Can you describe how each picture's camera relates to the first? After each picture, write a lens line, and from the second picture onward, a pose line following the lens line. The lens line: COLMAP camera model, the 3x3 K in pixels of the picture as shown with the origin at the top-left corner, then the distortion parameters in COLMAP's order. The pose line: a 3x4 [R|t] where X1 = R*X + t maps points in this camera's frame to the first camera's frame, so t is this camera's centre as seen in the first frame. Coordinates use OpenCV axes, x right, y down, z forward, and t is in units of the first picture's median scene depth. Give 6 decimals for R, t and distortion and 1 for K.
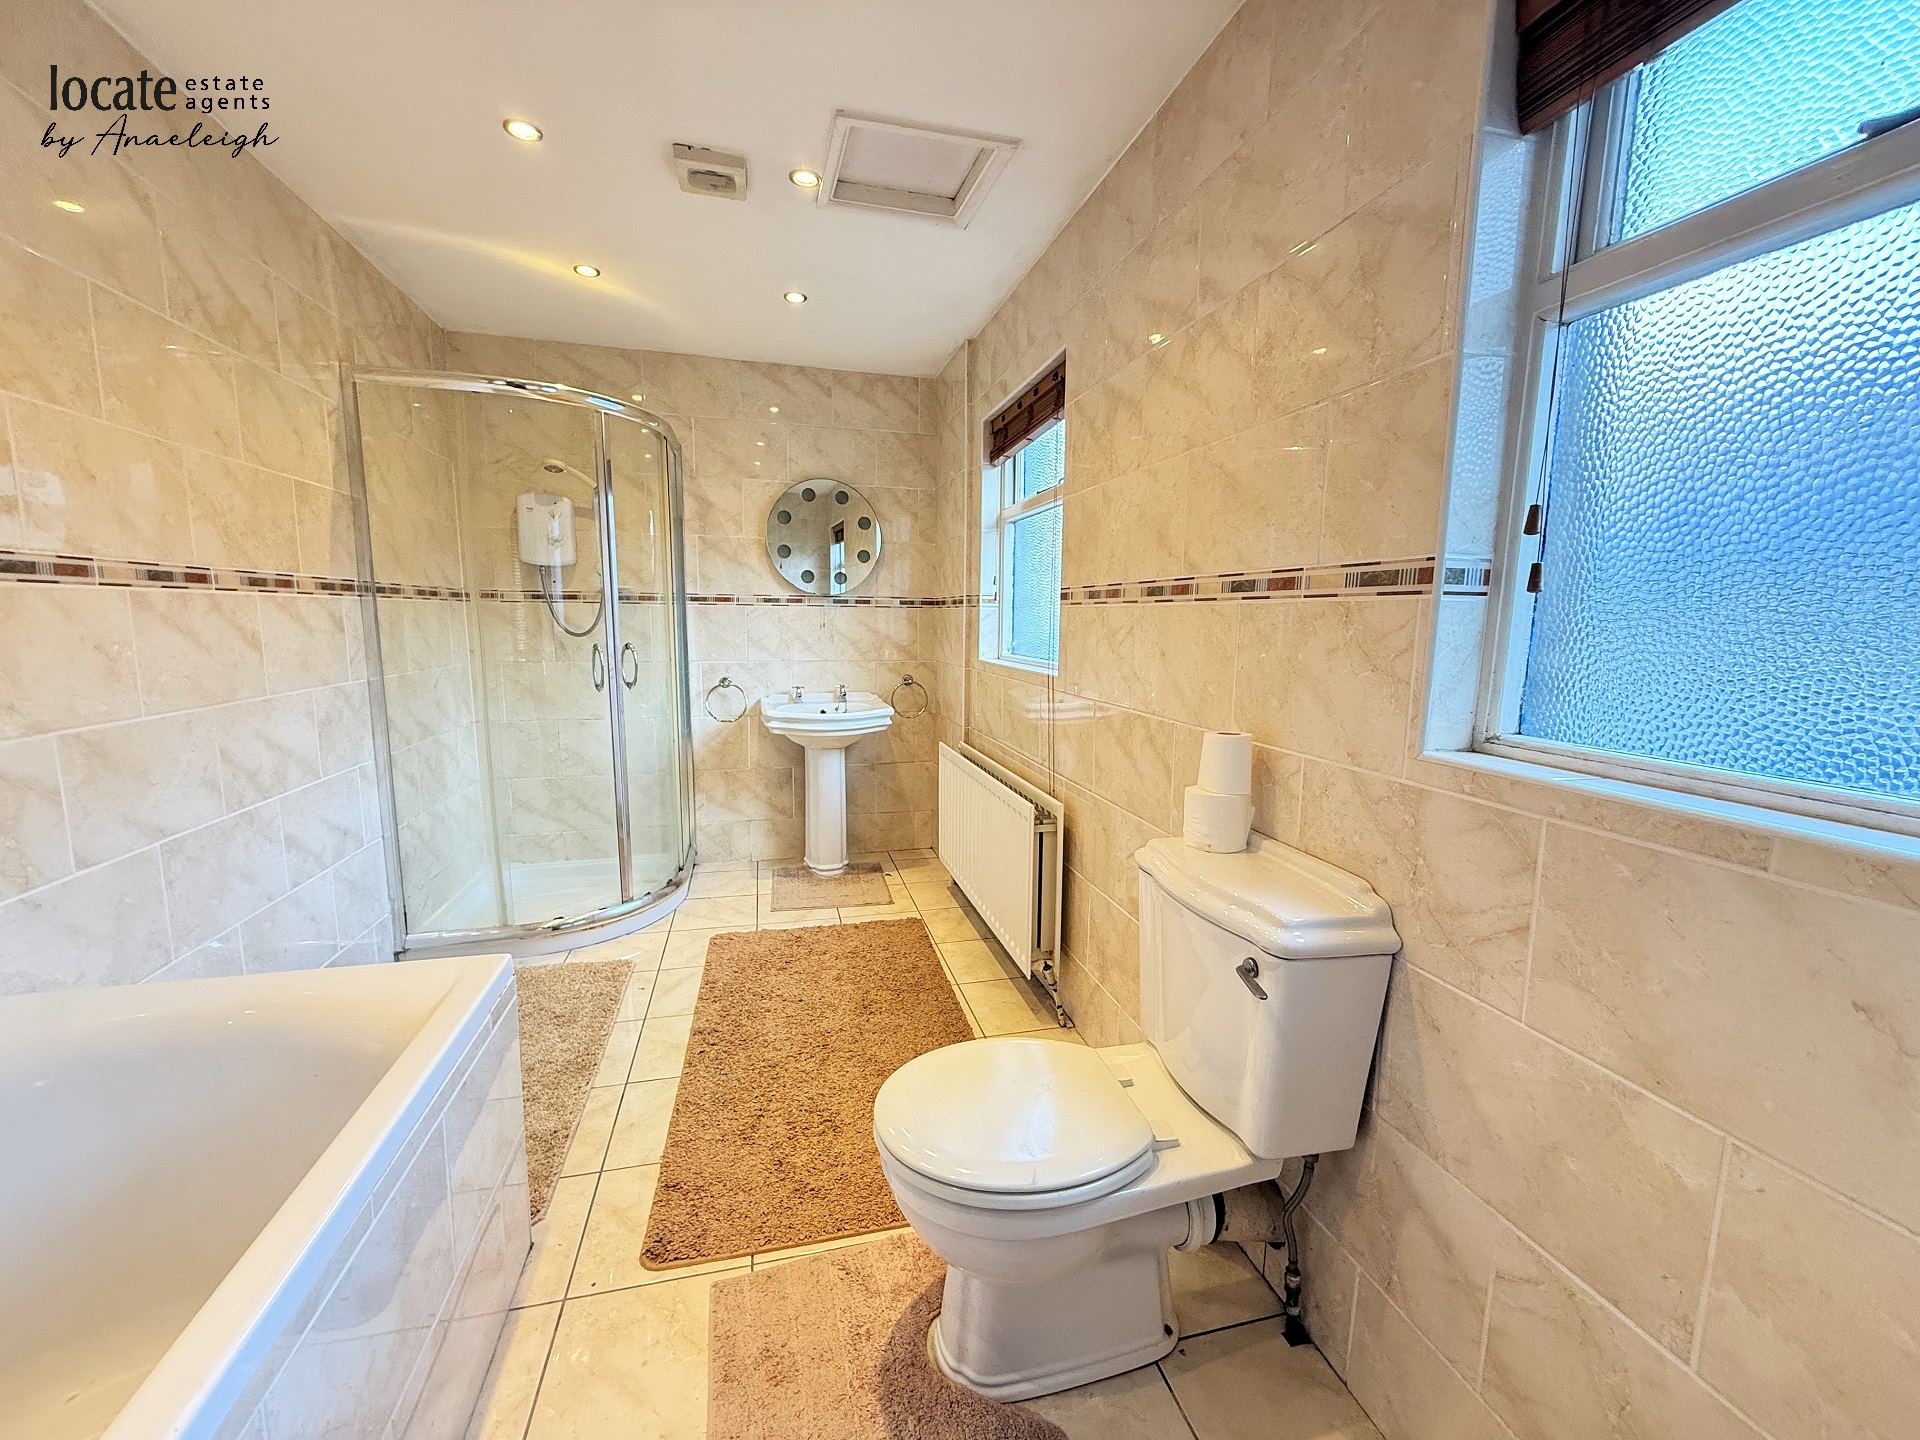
lens RADIAL K [[764.5, 0, 952.8], [0, 764.5, 719.9], [0, 0, 1]] dist [-0.002440, -0.000424]
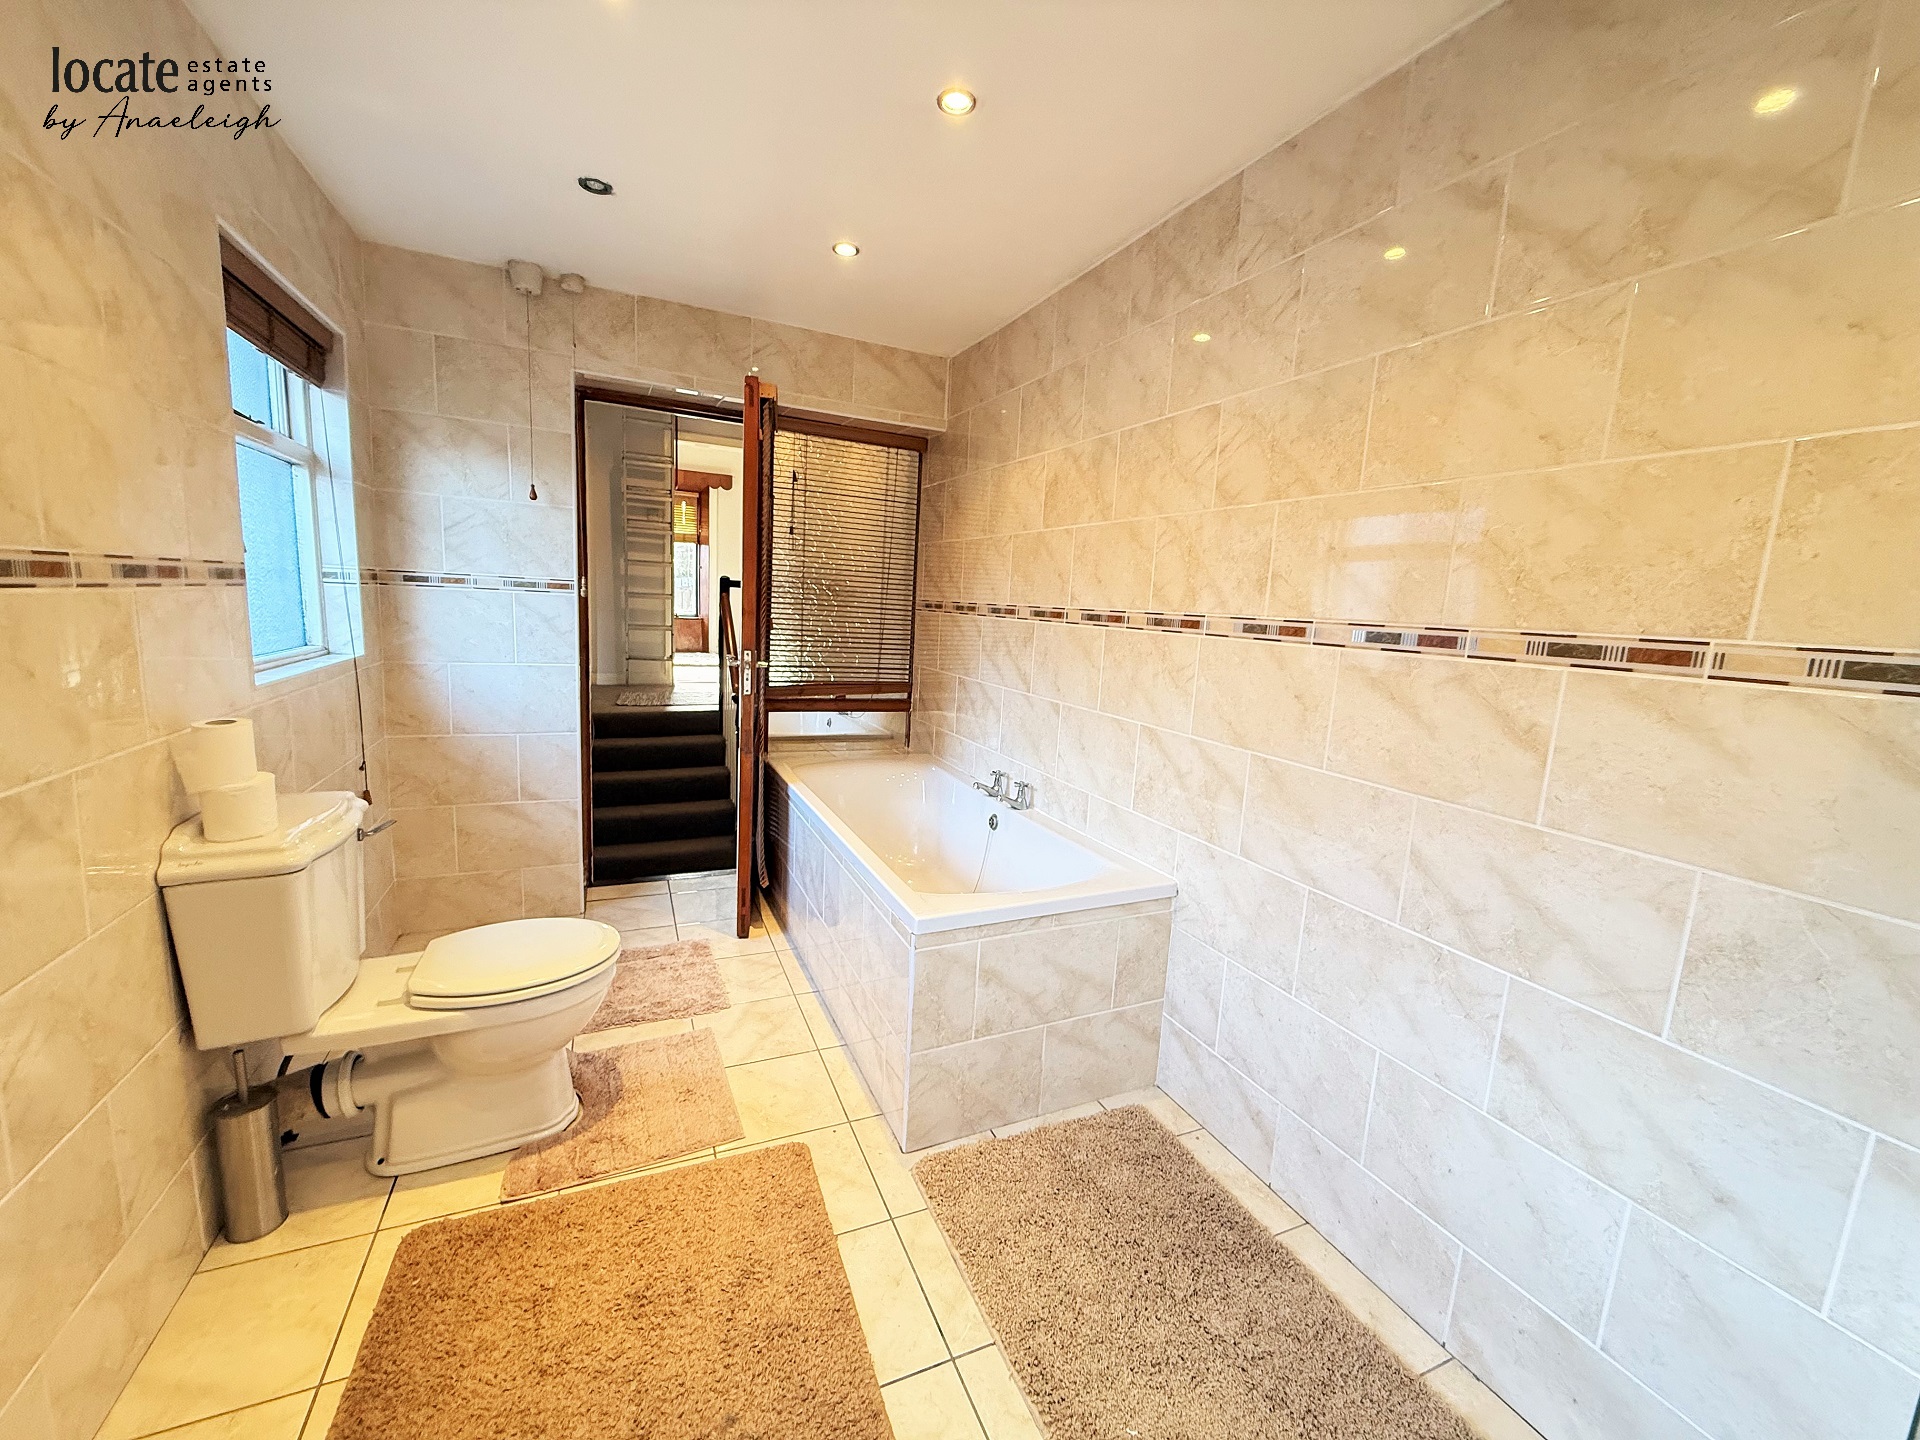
lens RADIAL K [[764.5, 0, 952.8], [0, 764.5, 719.9], [0, 0, 1]] dist [-0.002440, -0.000424]
pose [[-0.984033, -0.040507, -0.173317, -0.356500], [-0.088287, 0.956606, 0.277687, -0.302524], [0.154548, 0.288555, -0.944908, 1.809875]]
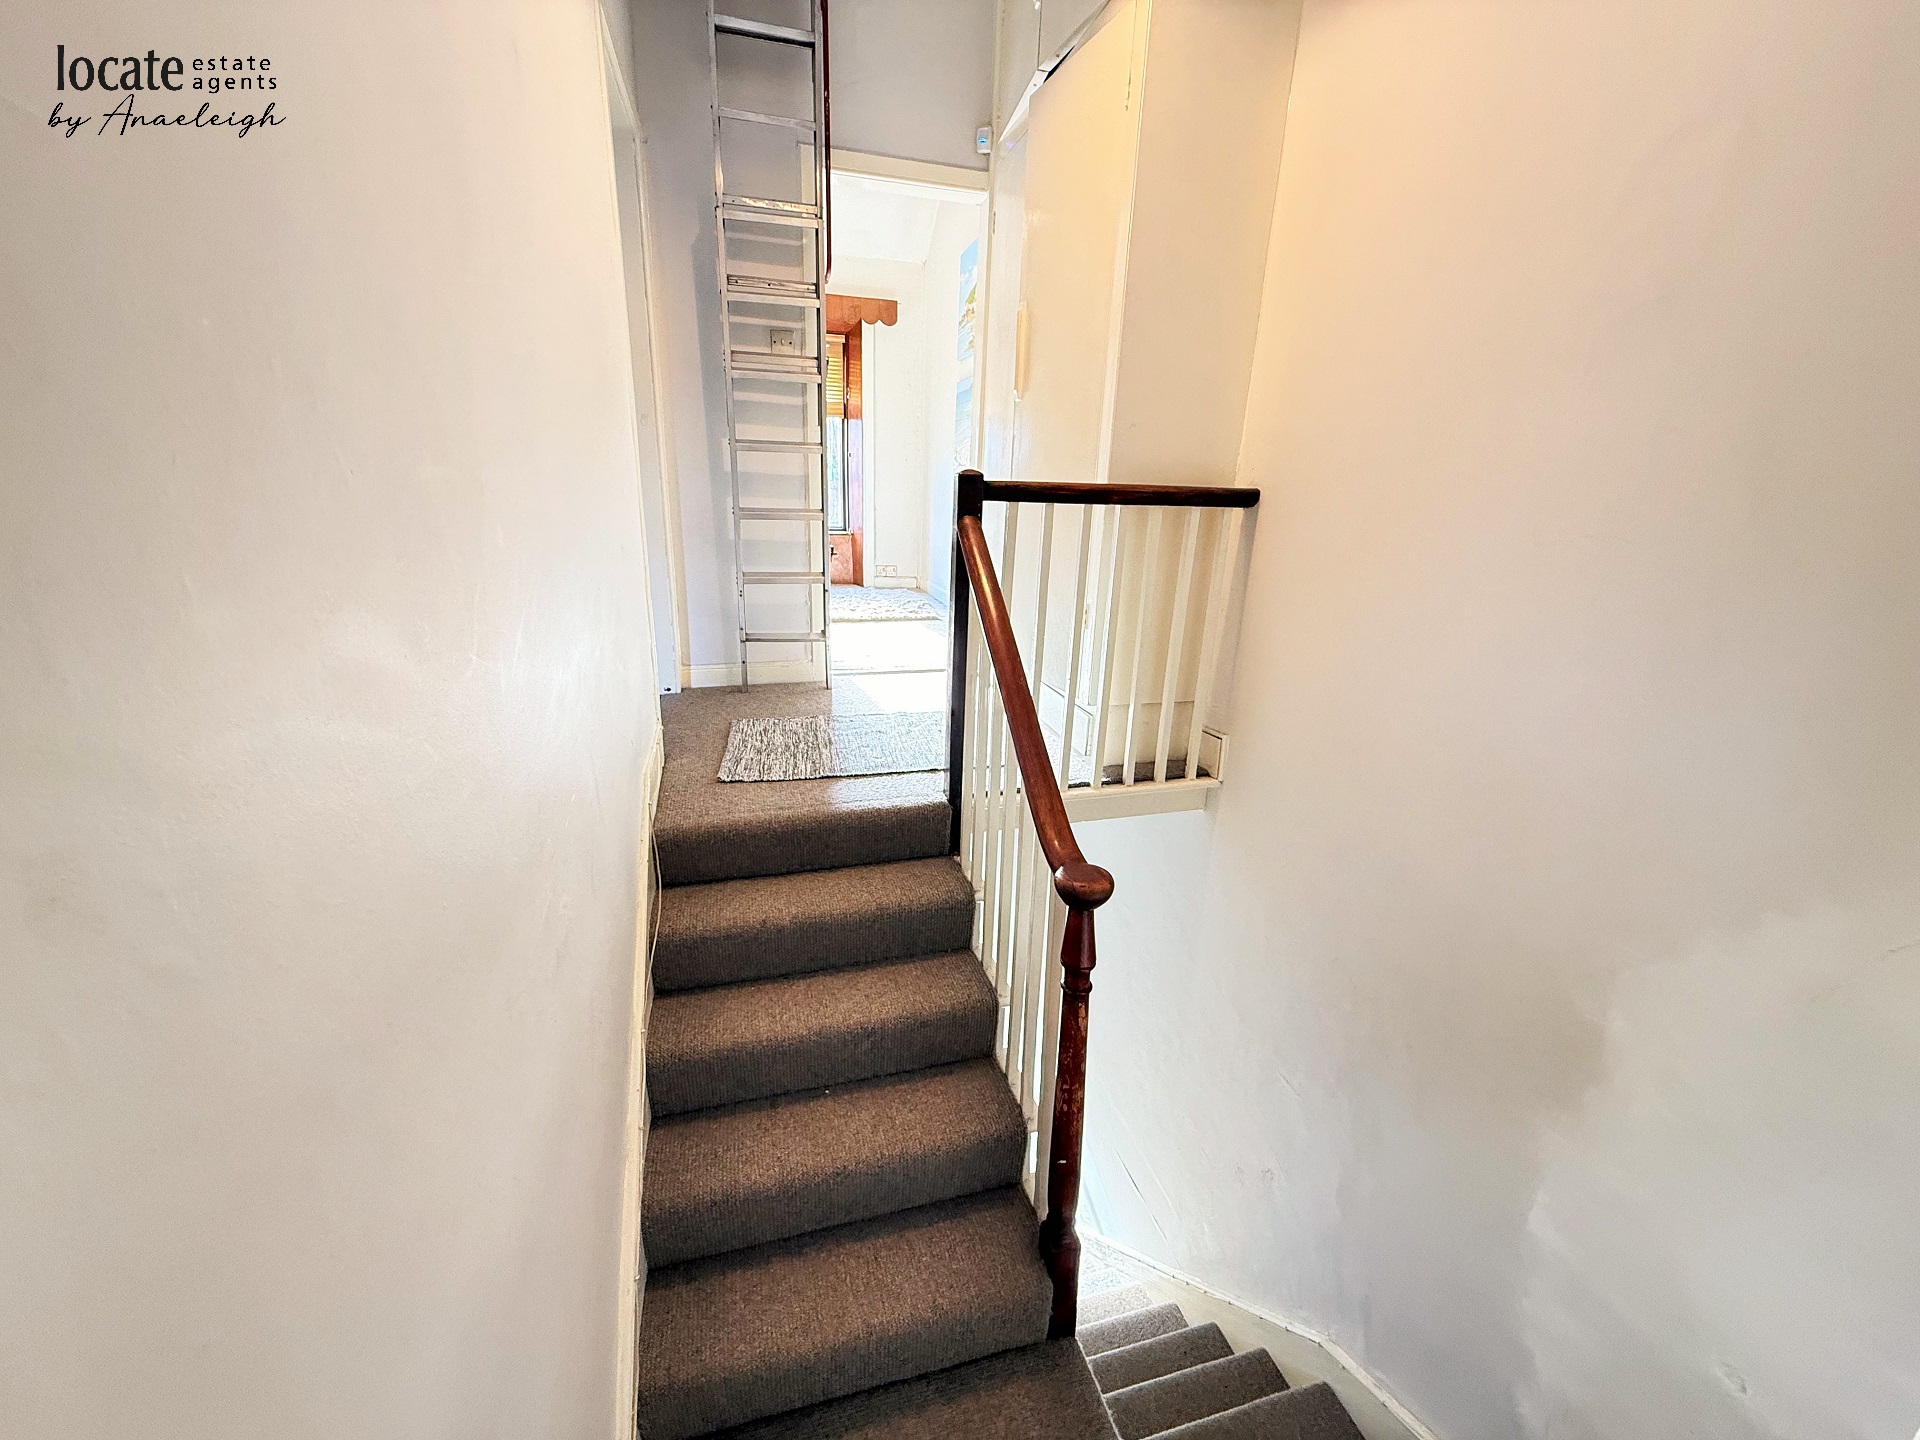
lens RADIAL K [[764.5, 0, 952.8], [0, 764.5, 719.9], [0, 0, 1]] dist [-0.002440, -0.000424]
pose [[-0.999057, -0.035686, -0.024717, -0.225501], [-0.042766, 0.906818, 0.419347, -0.231227], [0.007449, 0.420009, -0.907490, 1.211996]]
